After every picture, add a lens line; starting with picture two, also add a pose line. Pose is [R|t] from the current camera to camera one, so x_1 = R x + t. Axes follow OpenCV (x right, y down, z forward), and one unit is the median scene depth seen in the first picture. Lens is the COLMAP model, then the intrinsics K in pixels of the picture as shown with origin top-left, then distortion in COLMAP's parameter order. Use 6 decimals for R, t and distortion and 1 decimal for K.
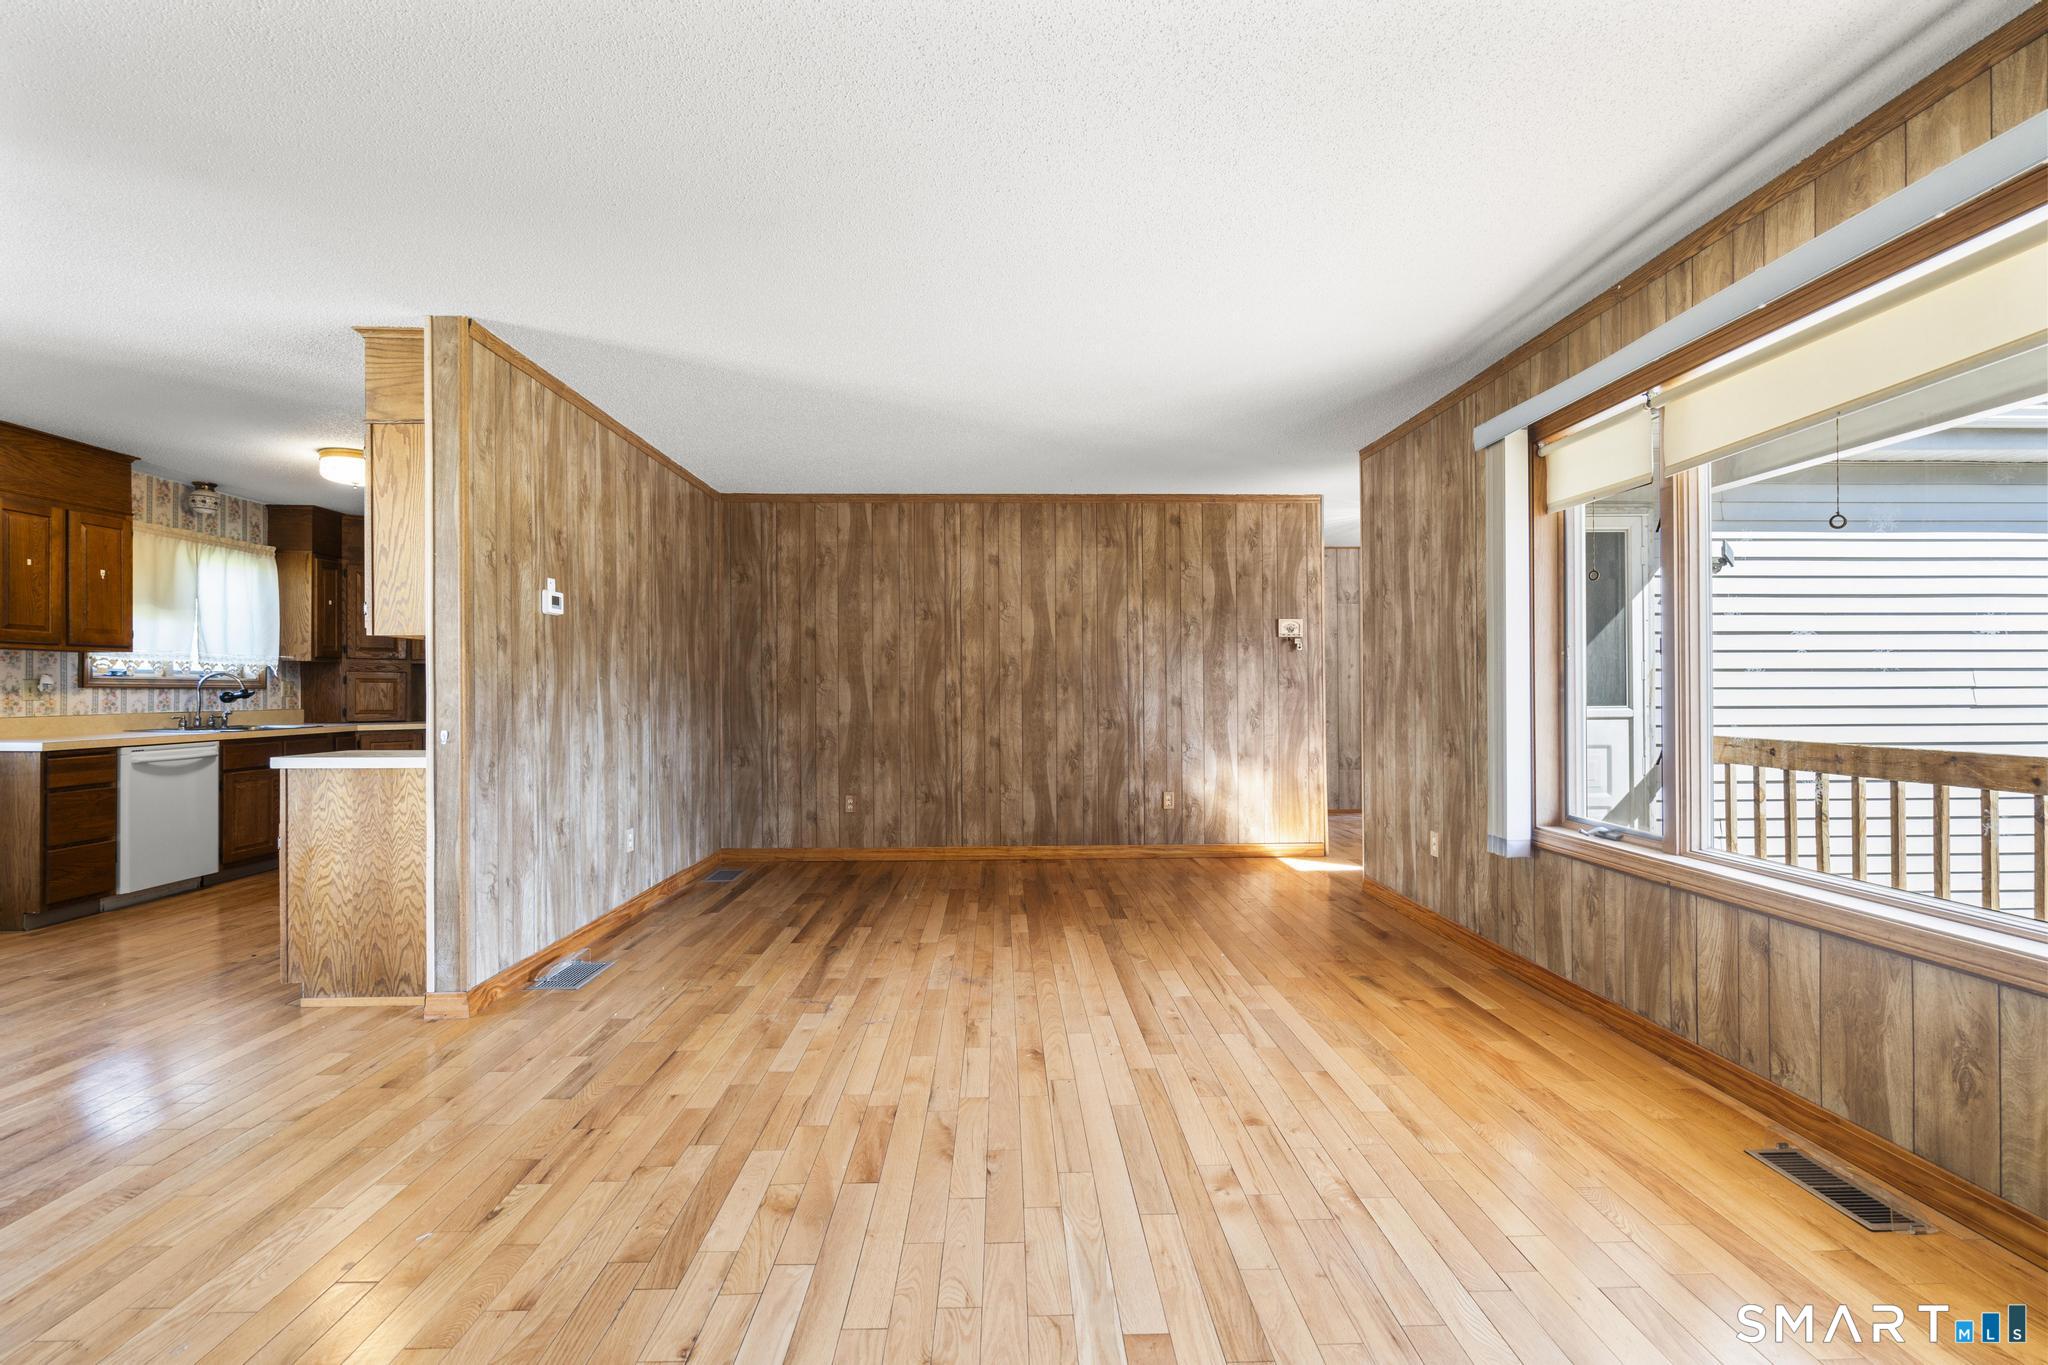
lens RADIAL K [[920.5, 0, 1029.3], [0, 920.5, 687.5], [0, 0, 1]] dist [-0.009473, 0.004454]
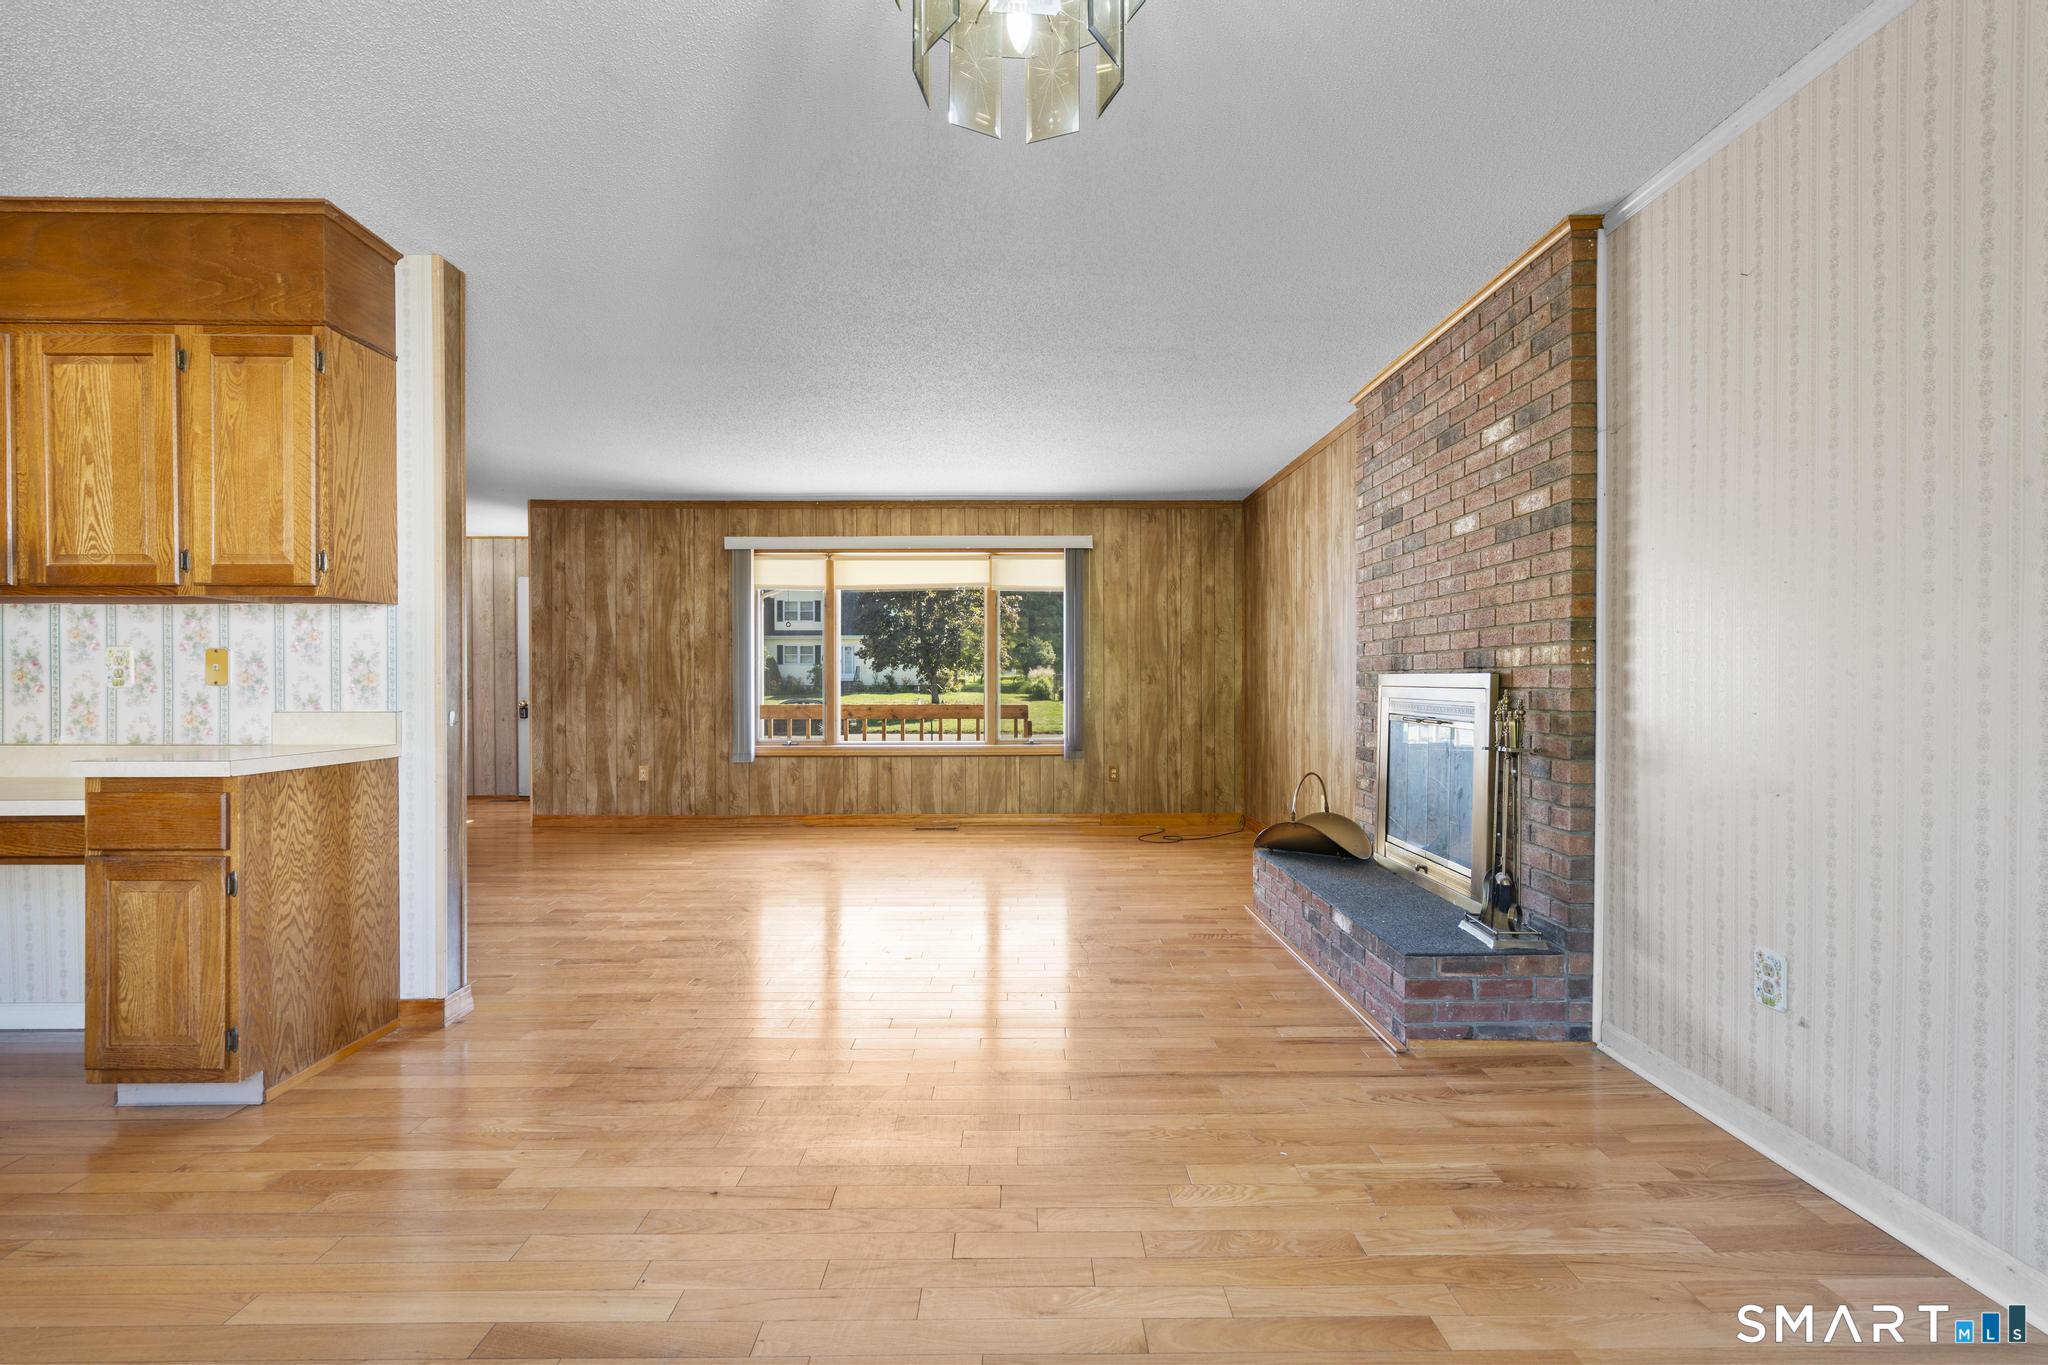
lens RADIAL K [[920.5, 0, 1027.8], [0, 920.5, 687.1], [0, 0, 1]] dist [-0.009473, 0.004454]
pose [[0.015553, -0.002605, 0.999876, -1.333017], [-0.001536, 0.999995, 0.002630, 0.016077], [-0.999878, -0.001576, 0.015549, 0.344369]]
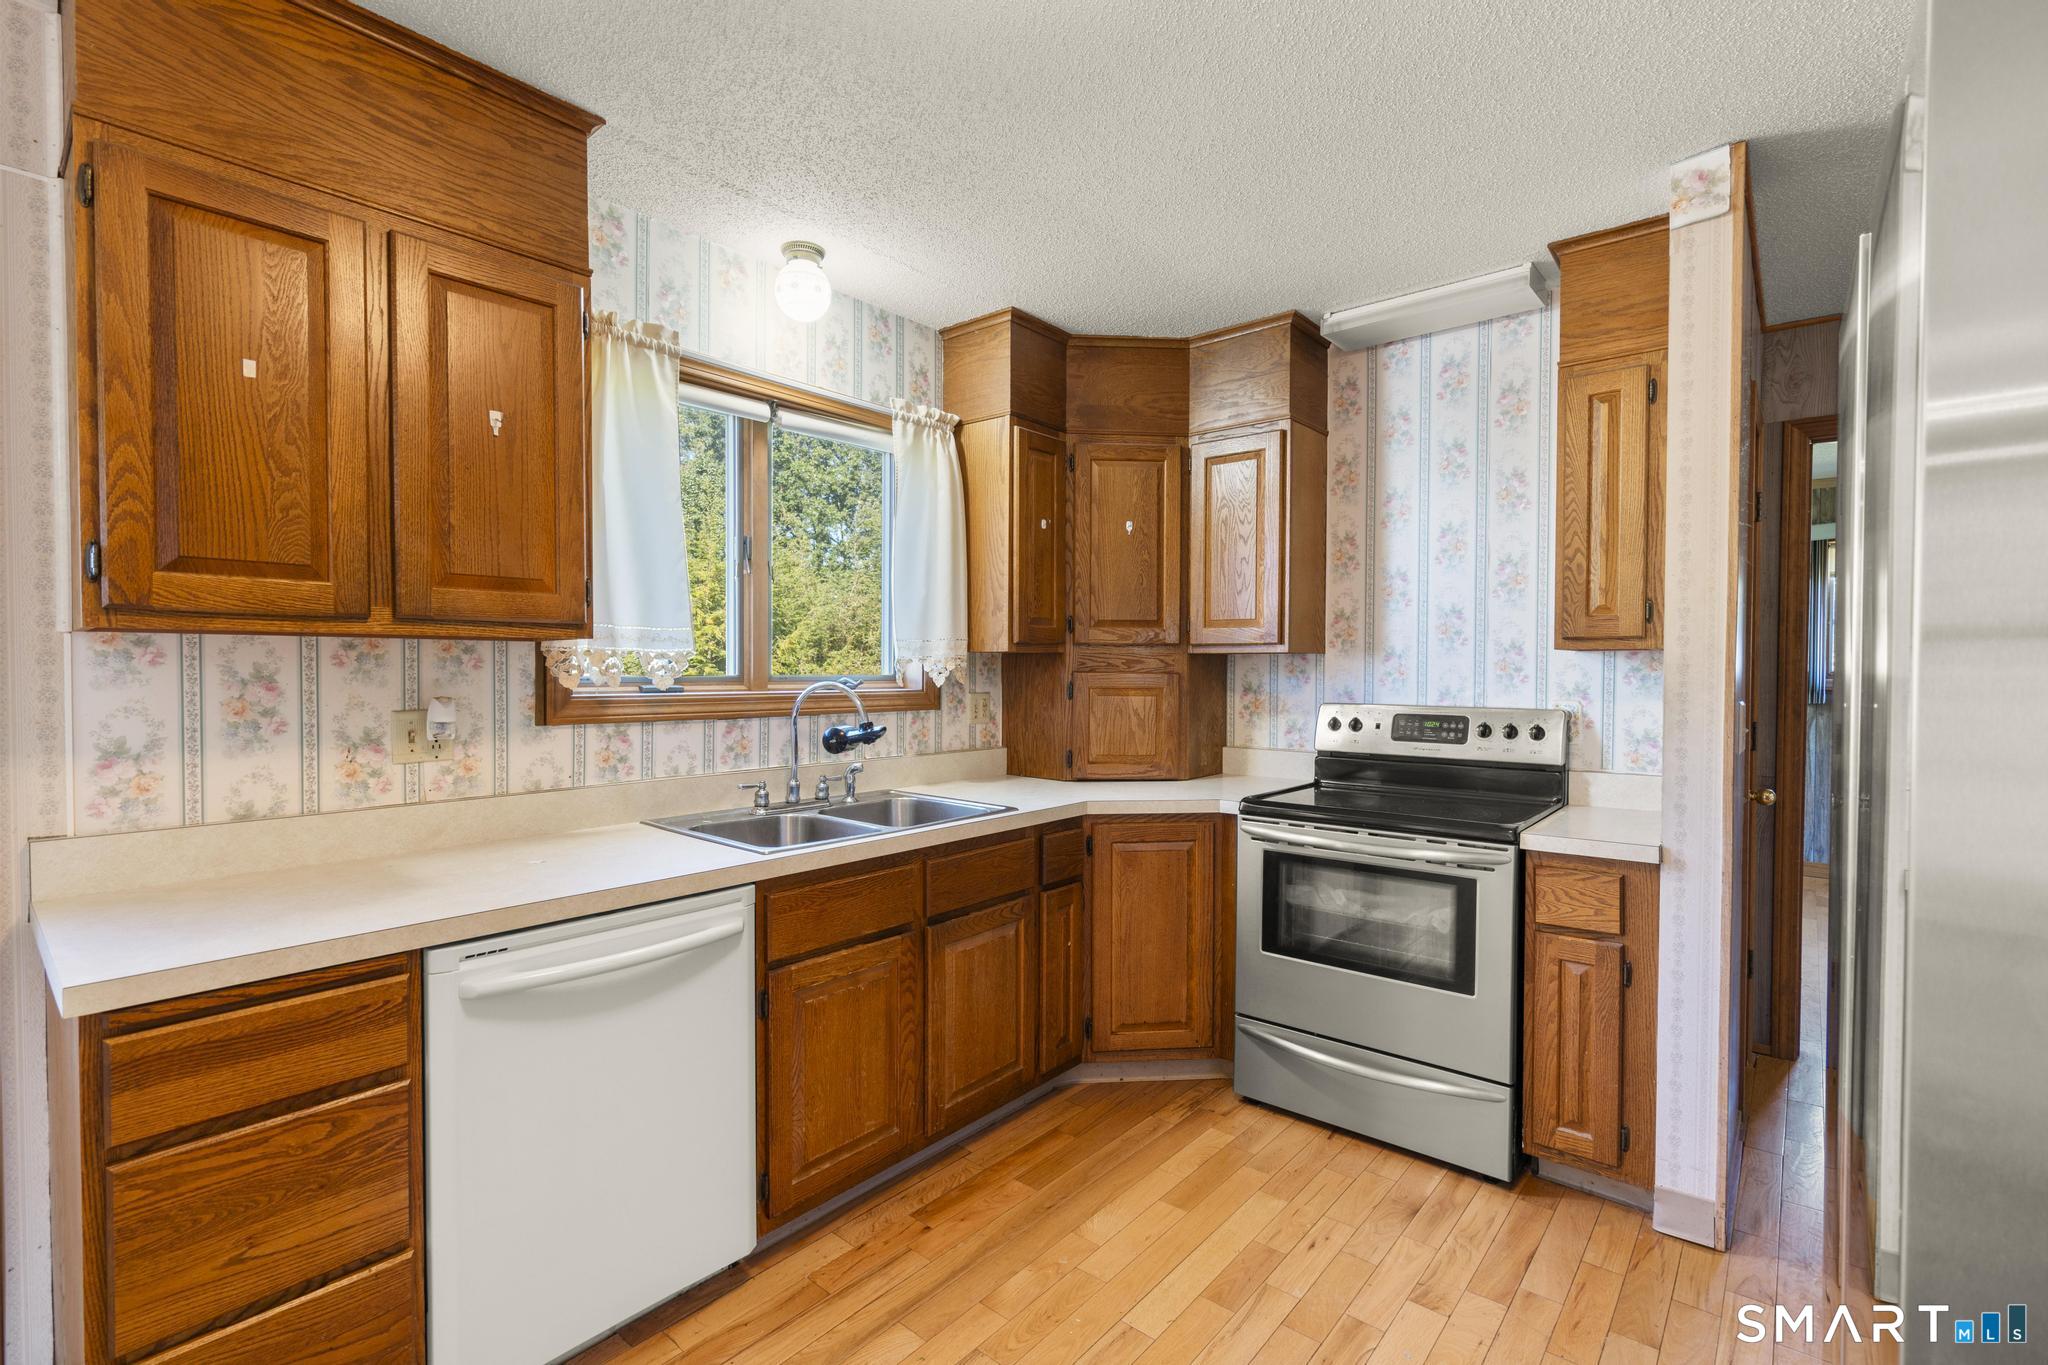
lens RADIAL K [[920.5, 0, 1028.8], [0, 920.5, 687.5], [0, 0, 1]] dist [-0.009473, 0.004454]
pose [[0.743169, 0.016840, -0.668892, -0.816298], [-0.002332, 0.999742, 0.022577, -0.037425], [0.669100, -0.015219, 0.743017, 1.159333]]
